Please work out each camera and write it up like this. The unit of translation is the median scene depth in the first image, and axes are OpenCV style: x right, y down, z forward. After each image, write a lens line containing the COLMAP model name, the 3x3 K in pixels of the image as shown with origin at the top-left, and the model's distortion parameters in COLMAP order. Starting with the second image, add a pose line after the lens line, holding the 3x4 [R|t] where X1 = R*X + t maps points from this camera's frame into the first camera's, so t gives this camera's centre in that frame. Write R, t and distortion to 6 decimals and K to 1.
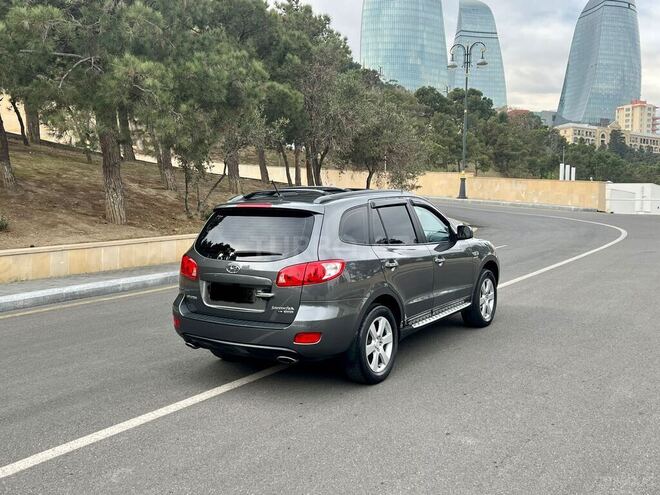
lens RADIAL K [[683.0, 0, 324.6], [0, 683.0, 231.9], [0, 0, 1]] dist [0.118364, -0.227436]
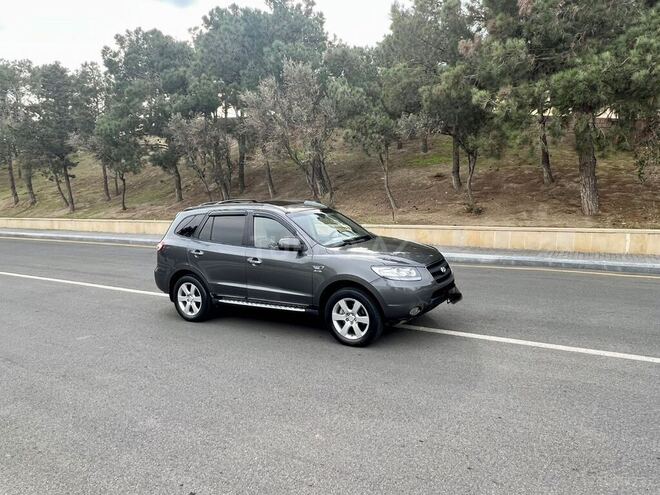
lens RADIAL K [[459.8, 0, 330.0], [0, 459.8, 247.5], [0, 0, 1]] dist [0.001127, -0.000128]
pose [[0.053682, 0.141838, -0.988433, 0.563202], [-0.035858, 0.989496, 0.140043, -0.060346], [0.997914, 0.027925, 0.058204, 0.609066]]
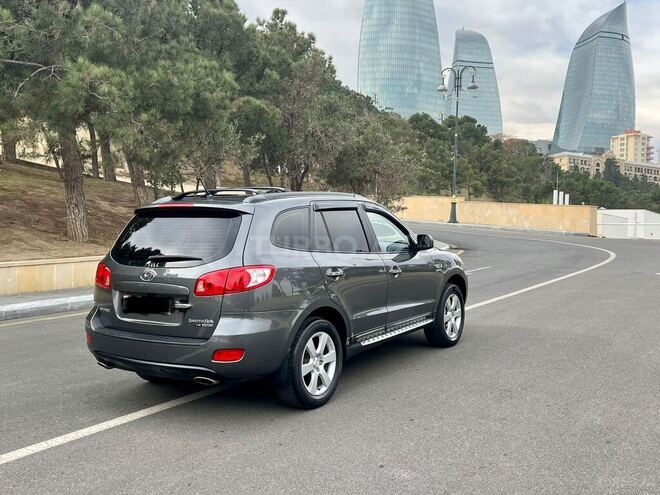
lens RADIAL K [[683.1, 0, 330.5], [0, 683.1, 238.8], [0, 0, 1]] dist [0.118876, -0.233211]
pose [[0.999923, 0.003433, 0.011942, 0.040244], [-0.003073, 0.999544, -0.030037, 0.014448], [-0.012040, 0.029998, 0.999477, 0.053959]]
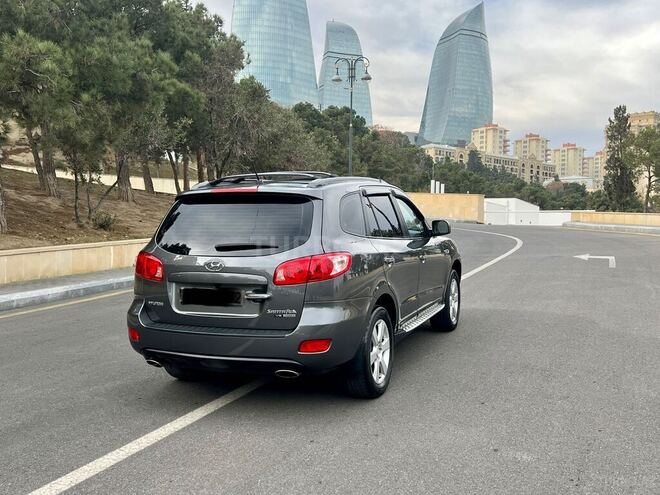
lens RADIAL K [[683.1, 0, 330.5], [0, 683.1, 238.8], [0, 0, 1]] dist [0.118876, -0.233211]
pose [[0.980811, -0.010038, 0.194700, -0.071385], [0.012943, 0.999823, -0.013656, 0.015697], [-0.194529, 0.015914, 0.980768, 0.076874]]
